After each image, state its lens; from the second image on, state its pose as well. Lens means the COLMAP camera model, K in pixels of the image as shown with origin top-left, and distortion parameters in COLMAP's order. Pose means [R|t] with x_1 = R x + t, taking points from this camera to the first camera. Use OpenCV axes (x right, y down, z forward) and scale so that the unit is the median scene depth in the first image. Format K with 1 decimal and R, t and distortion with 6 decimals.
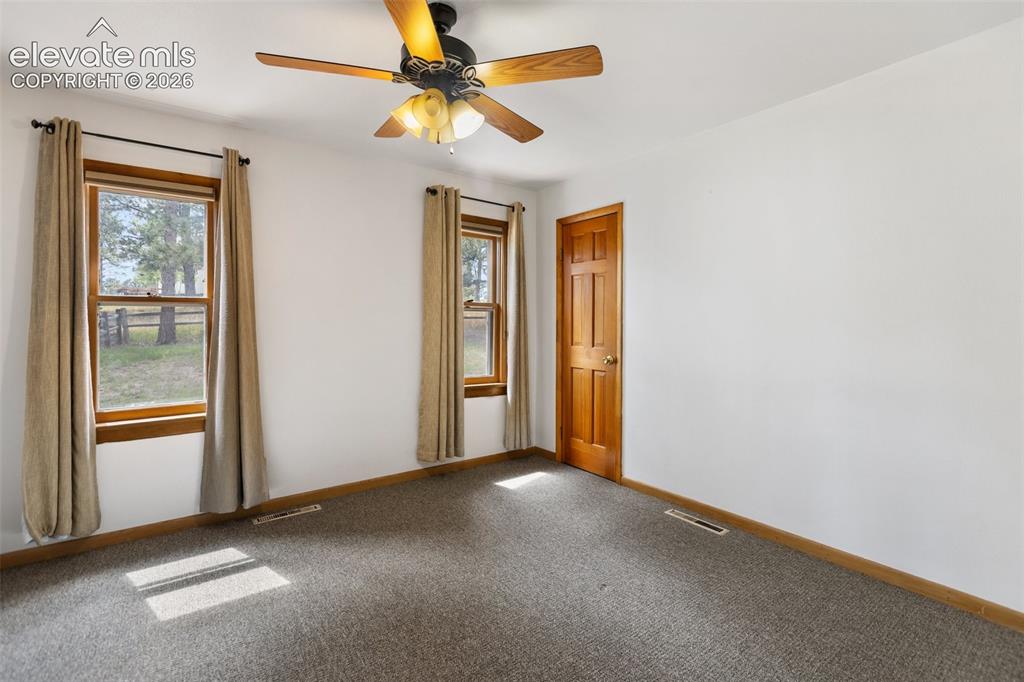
lens RADIAL K [[469.6, 0, 514.2], [0, 469.6, 333.5], [0, 0, 1]] dist [0.010948, -0.000177]
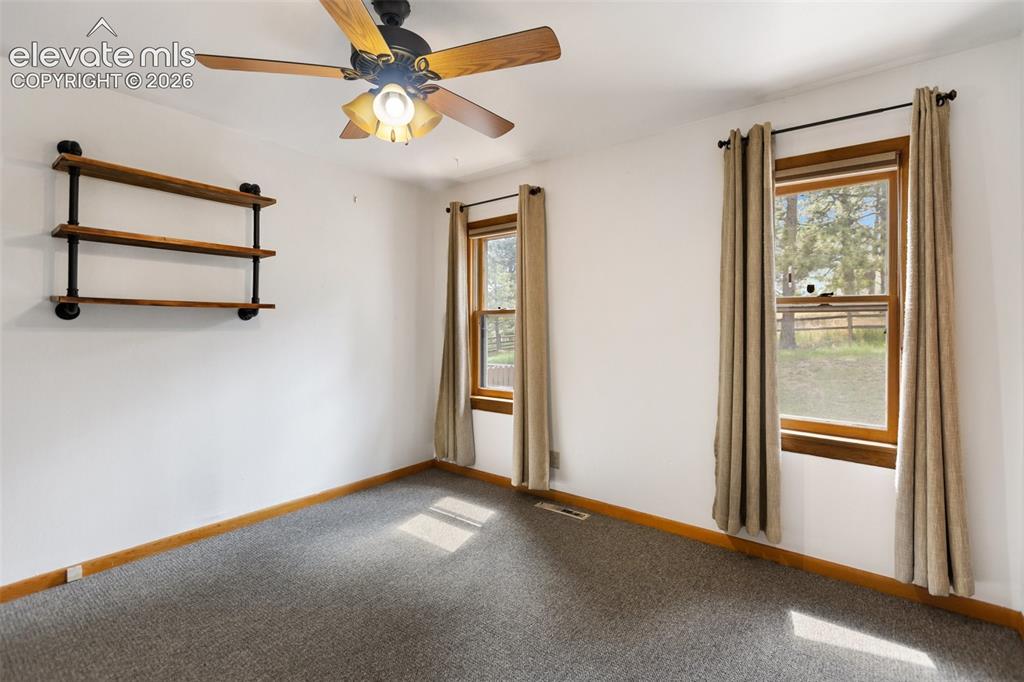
lens RADIAL K [[469.6, 0, 514.2], [0, 469.6, 333.5], [0, 0, 1]] dist [0.010948, -0.000177]
pose [[0.263948, 0.014178, -0.964433, 0.562962], [-0.024996, 0.999657, 0.007854, -0.022047], [0.964213, 0.022034, 0.264212, 0.679592]]
